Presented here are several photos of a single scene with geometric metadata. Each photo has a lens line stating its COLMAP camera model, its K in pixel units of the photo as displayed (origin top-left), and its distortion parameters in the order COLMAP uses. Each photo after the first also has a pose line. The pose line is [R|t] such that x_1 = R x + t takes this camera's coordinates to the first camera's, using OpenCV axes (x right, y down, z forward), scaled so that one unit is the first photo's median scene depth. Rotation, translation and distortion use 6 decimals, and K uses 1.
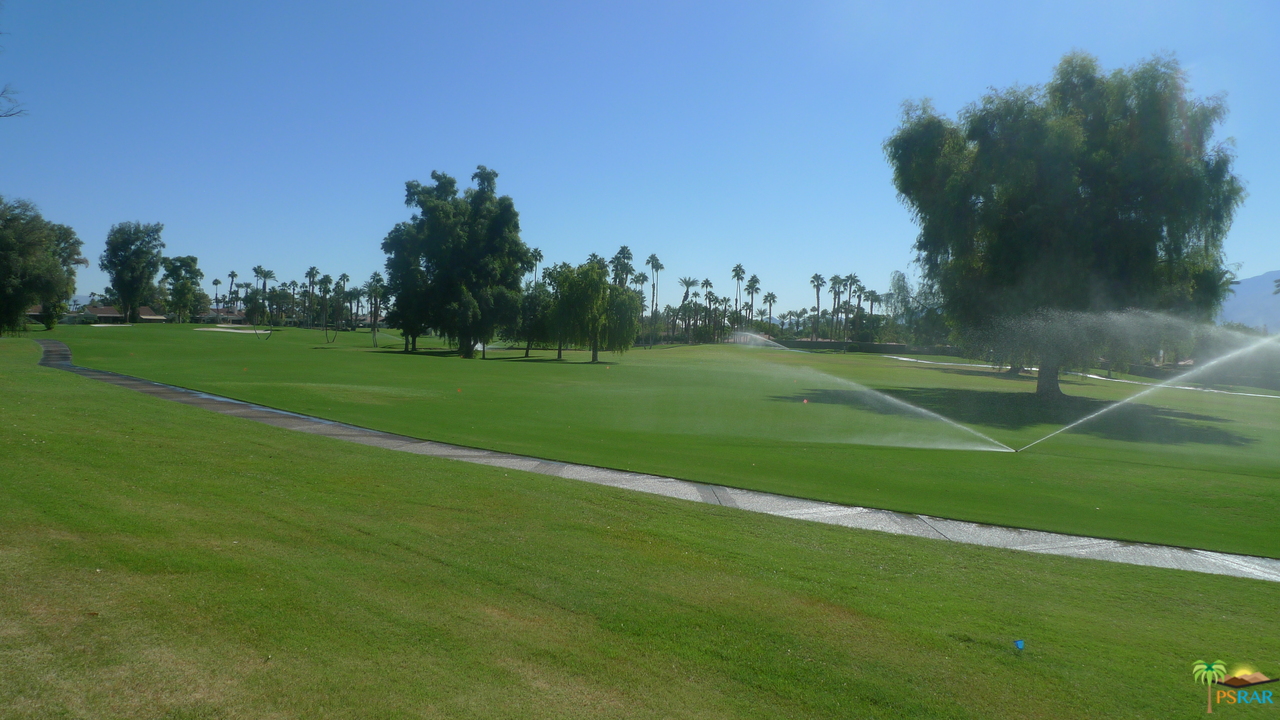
lens RADIAL K [[838.5, 0, 641.0], [0, 838.5, 363.2], [0, 0, 1]] dist [-0.035668, -0.006039]
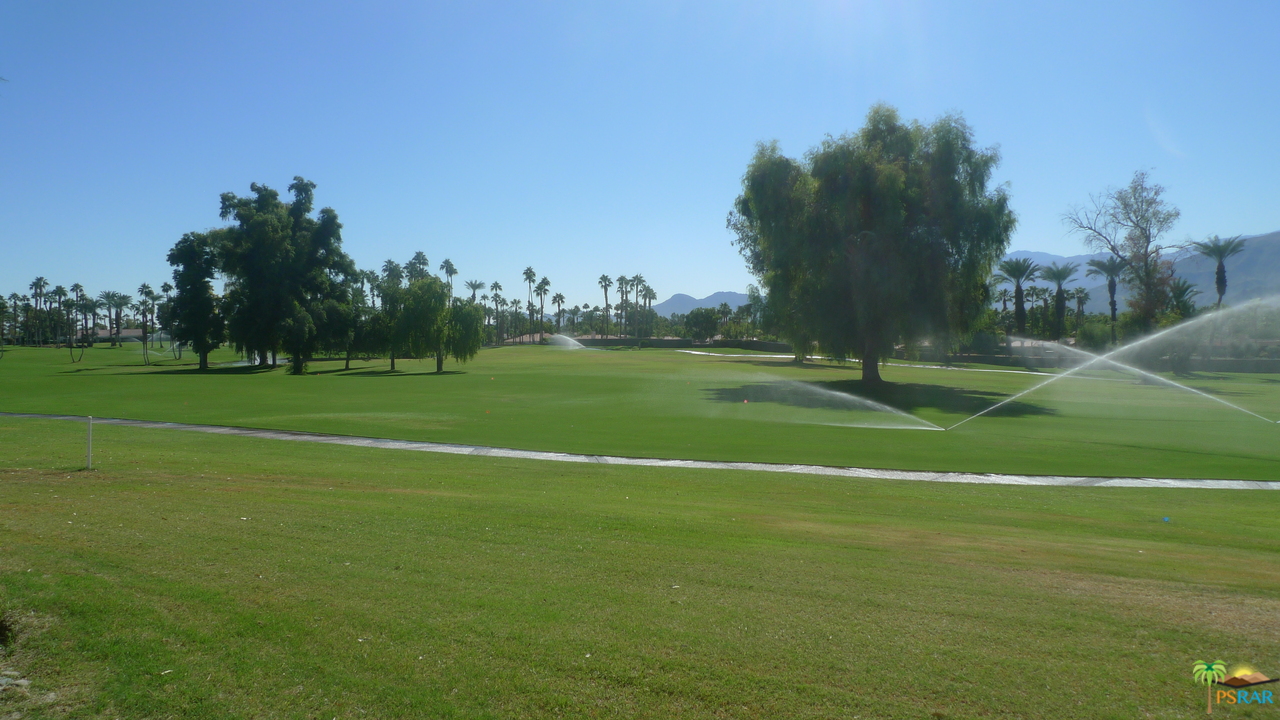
lens RADIAL K [[838.5, 0, 634.4], [0, 838.5, 362.0], [0, 0, 1]] dist [-0.035668, -0.006039]
pose [[0.959075, -0.048510, 0.278967, -0.098626], [0.047609, 0.998816, 0.010006, -0.010707], [-0.279122, 0.003685, 0.960248, -0.046846]]
